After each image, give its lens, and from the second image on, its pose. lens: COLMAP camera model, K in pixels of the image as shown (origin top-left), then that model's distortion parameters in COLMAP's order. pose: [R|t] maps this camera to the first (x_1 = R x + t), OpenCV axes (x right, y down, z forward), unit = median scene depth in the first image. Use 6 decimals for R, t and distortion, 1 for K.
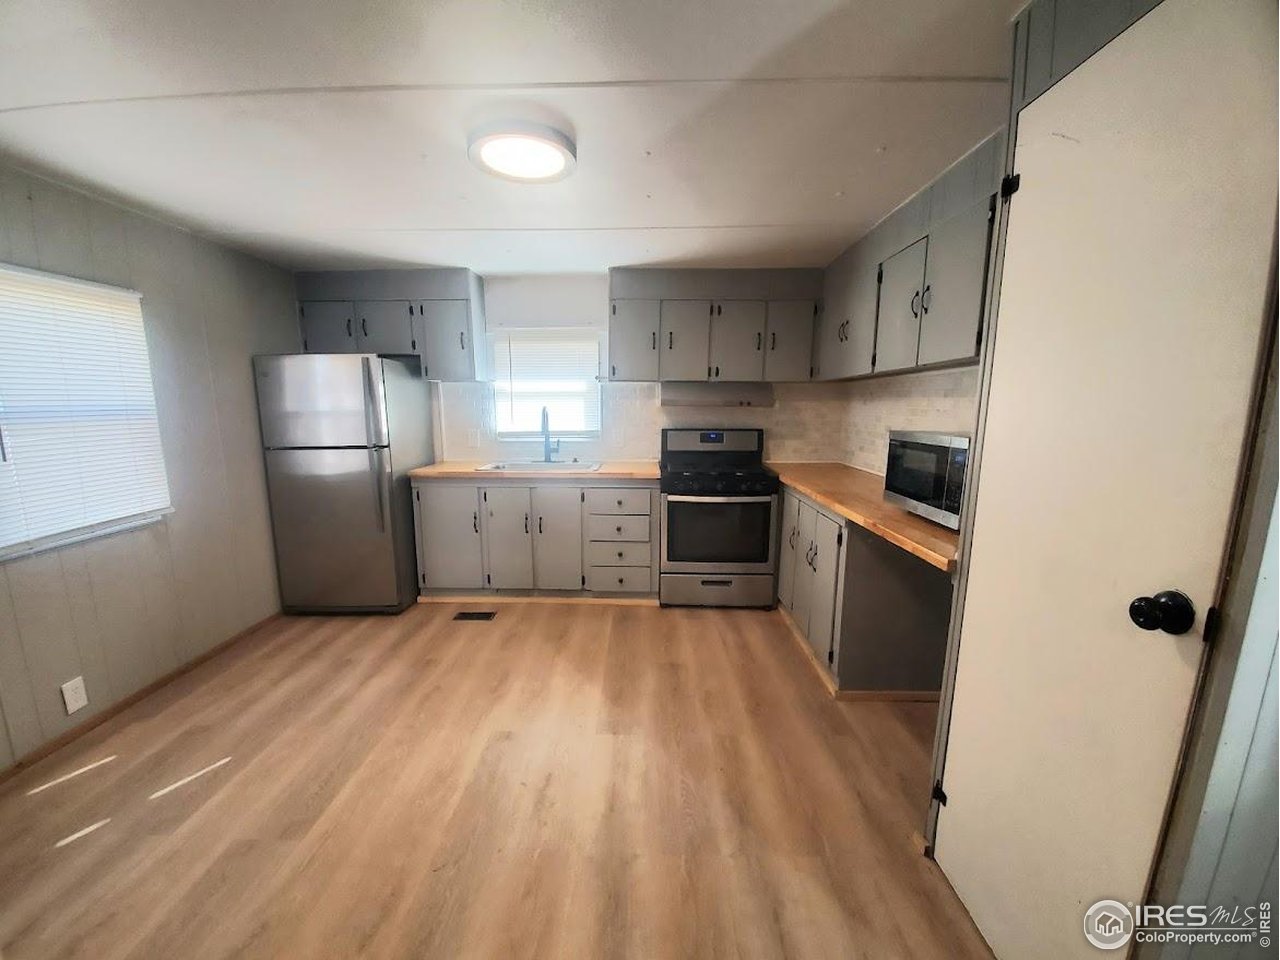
lens RADIAL K [[521.4, 0, 630.7], [0, 521.4, 495.7], [0, 0, 1]] dist [0.012472, -0.016715]
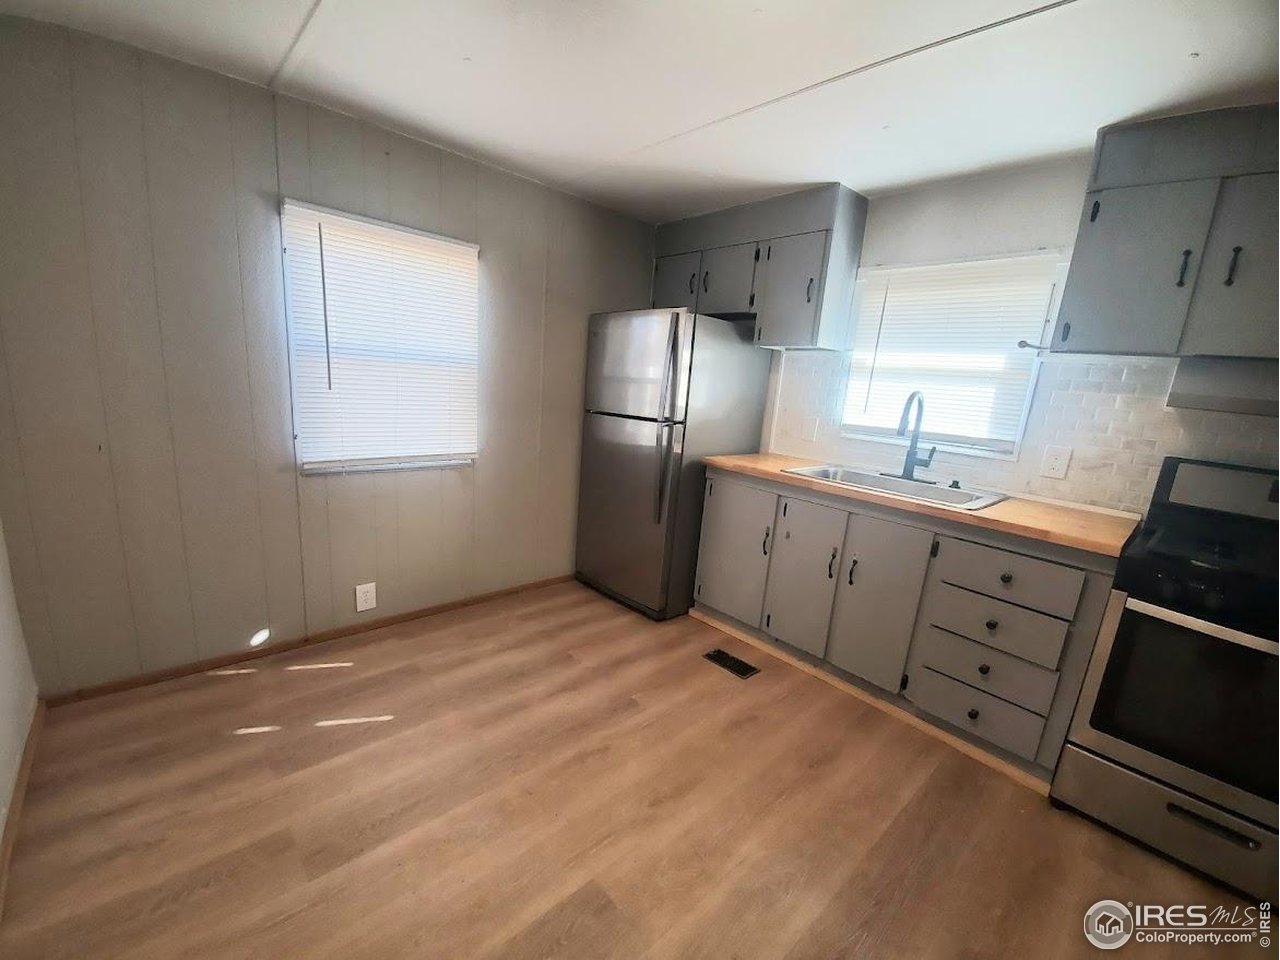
lens RADIAL K [[521.4, 0, 630.7], [0, 521.4, 495.7], [0, 0, 1]] dist [0.012472, -0.016715]
pose [[0.687524, 0.211011, -0.694827, 0.067462], [-0.198469, 0.975021, 0.099719, -0.045994], [0.698513, 0.069343, 0.712230, 0.345295]]
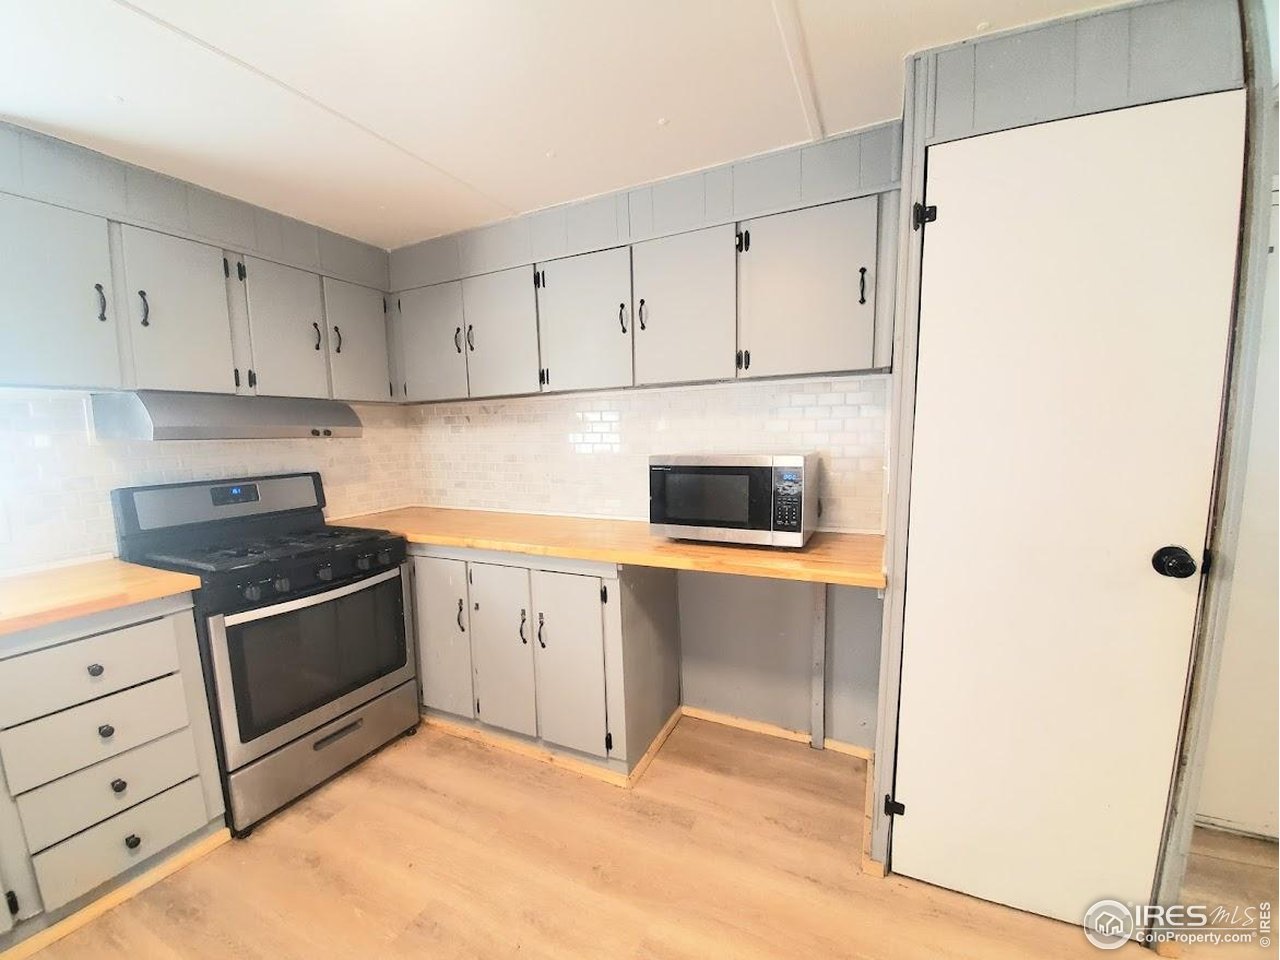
lens RADIAL K [[521.4, 0, 630.7], [0, 521.4, 495.7], [0, 0, 1]] dist [0.012472, -0.016715]
pose [[0.416861, -0.122350, 0.900698, -0.197202], [0.178152, 0.982679, 0.051033, -0.068993], [-0.891341, 0.139188, 0.431437, 0.413463]]
